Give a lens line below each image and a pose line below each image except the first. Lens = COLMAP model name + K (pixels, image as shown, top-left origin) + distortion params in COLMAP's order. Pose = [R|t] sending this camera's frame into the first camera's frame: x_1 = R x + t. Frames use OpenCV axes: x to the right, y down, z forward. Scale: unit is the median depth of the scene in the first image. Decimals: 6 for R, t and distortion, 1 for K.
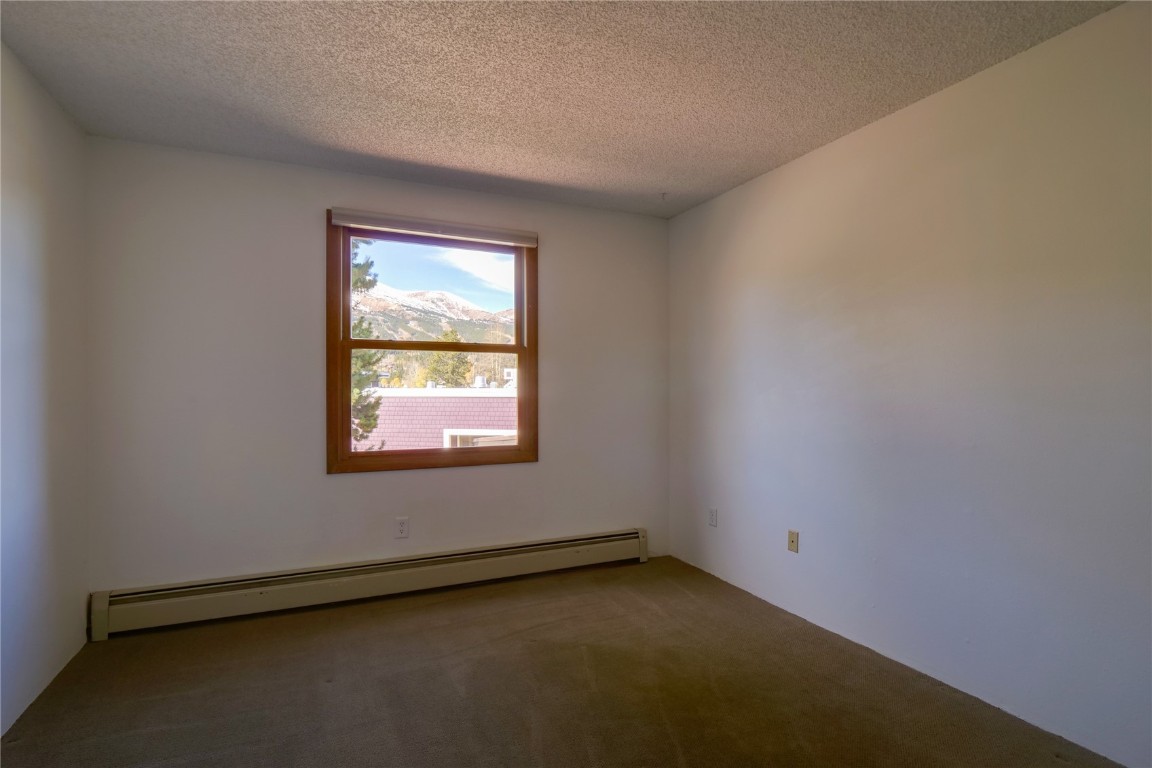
lens RADIAL K [[611.1, 0, 578.6], [0, 611.1, 388.8], [0, 0, 1]] dist [-0.001453, -0.000647]
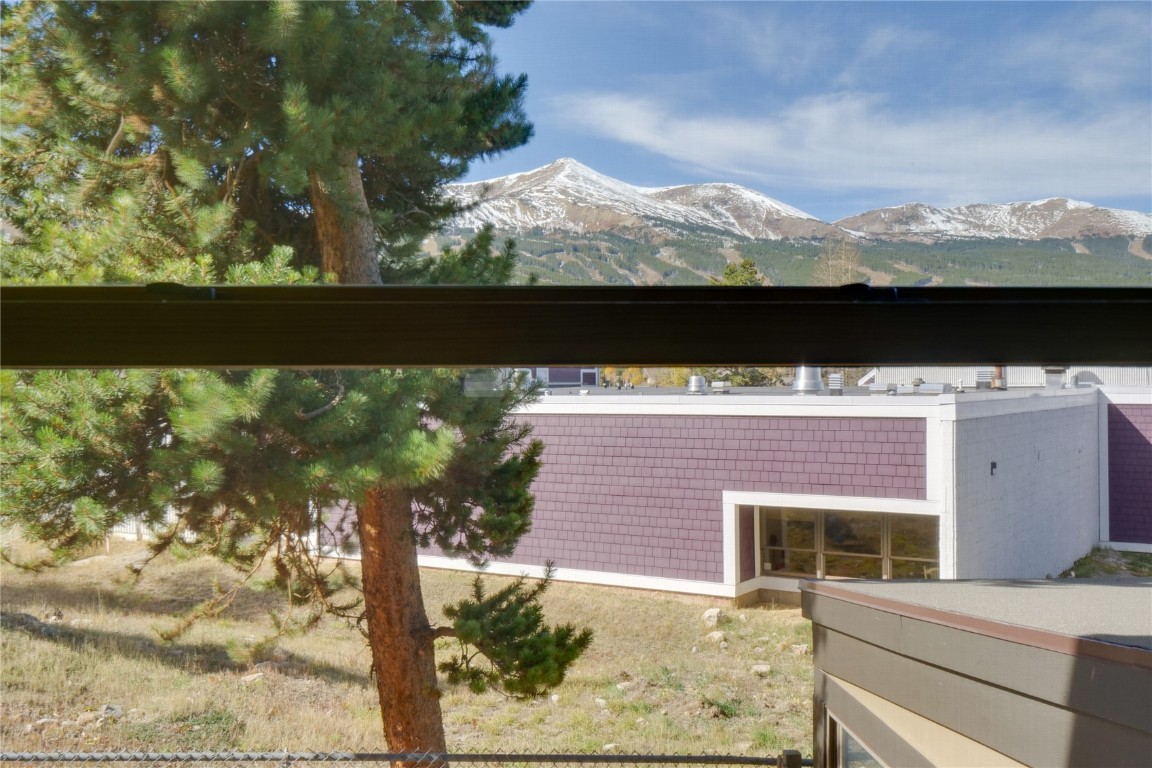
lens RADIAL K [[1117.8, 0, 572.1], [0, 1117.8, 393.4], [0, 0, 1]] dist [0.047957, 0.000000]
pose [[0.935310, -0.001663, -0.353825, -0.070590], [0.008467, 0.999808, 0.017682, -0.030078], [0.353727, -0.019534, 0.935145, 0.389957]]
